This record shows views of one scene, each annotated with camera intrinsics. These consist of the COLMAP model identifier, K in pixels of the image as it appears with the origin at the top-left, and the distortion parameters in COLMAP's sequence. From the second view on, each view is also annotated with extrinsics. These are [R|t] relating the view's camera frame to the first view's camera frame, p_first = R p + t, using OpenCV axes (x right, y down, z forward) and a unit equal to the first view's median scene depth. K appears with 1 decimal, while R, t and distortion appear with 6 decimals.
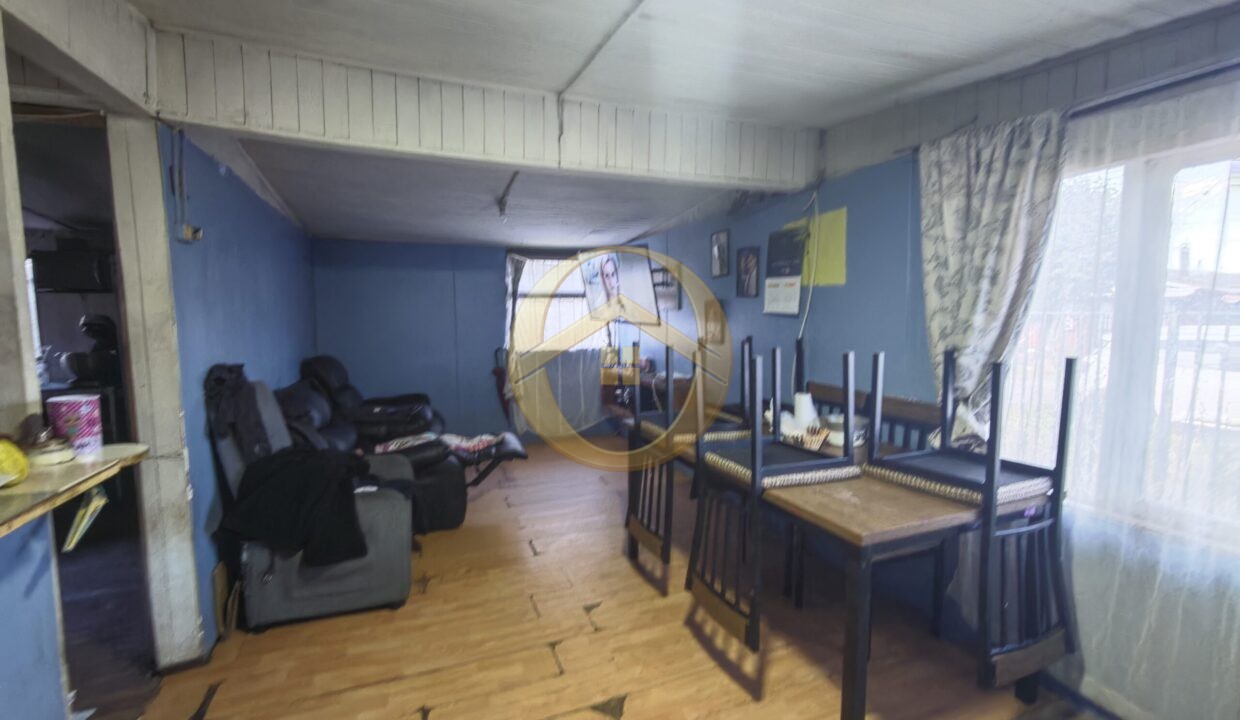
lens RADIAL K [[522.2, 0, 619.0], [0, 522.2, 355.7], [0, 0, 1]] dist [-0.004235, 0.005447]
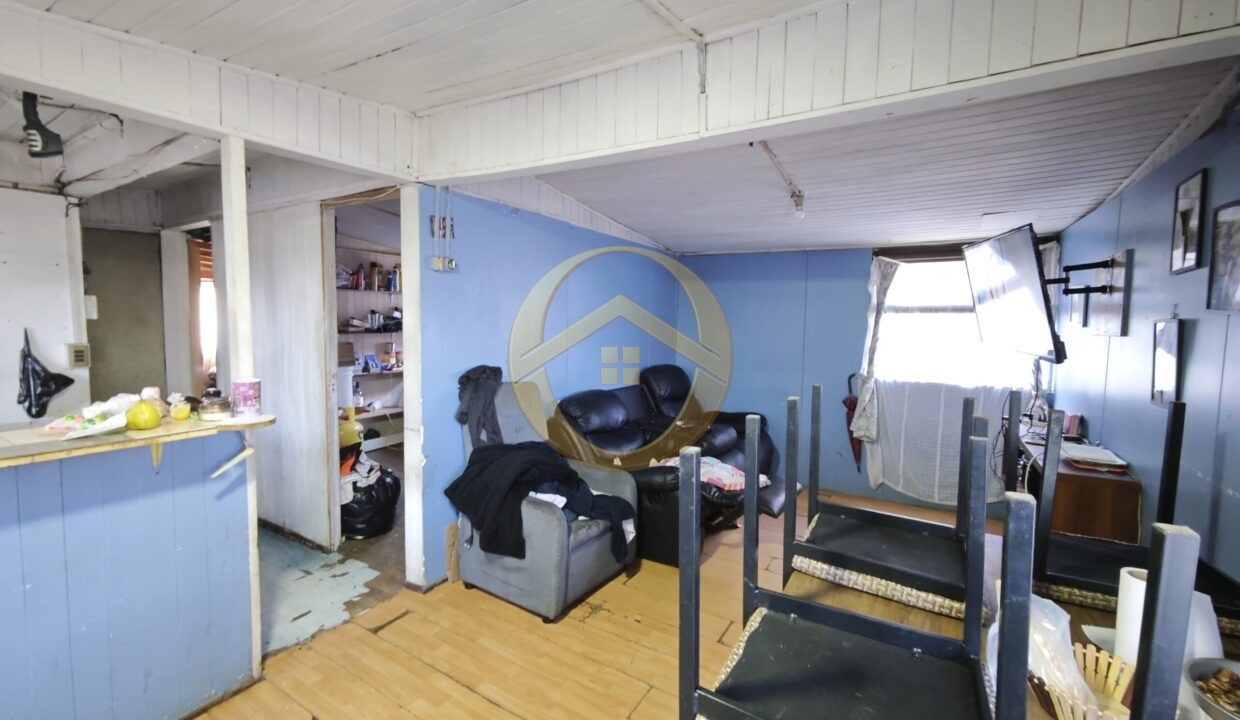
lens RADIAL K [[522.2, 0, 619.0], [0, 522.2, 355.7], [0, 0, 1]] dist [-0.004235, 0.005447]
pose [[0.604932, 0.067973, -0.793370, 0.408784], [-0.087992, 0.995954, 0.018238, -0.055324], [0.791400, 0.058778, 0.608466, 0.458528]]
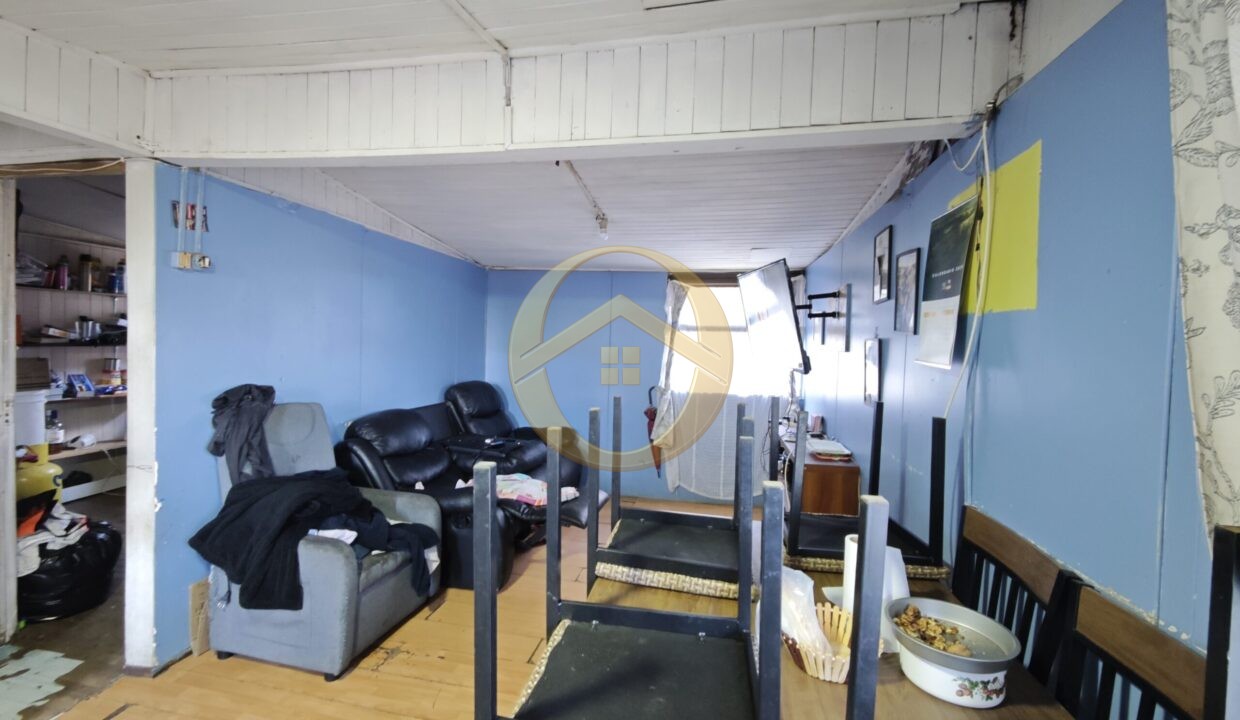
lens RADIAL K [[522.2, 0, 619.0], [0, 522.2, 355.7], [0, 0, 1]] dist [-0.004235, 0.005447]
pose [[0.842226, 0.043675, -0.537352, 0.411767], [-0.078969, 0.995957, -0.042825, -0.052422], [0.533309, 0.078502, 0.842270, 0.470757]]
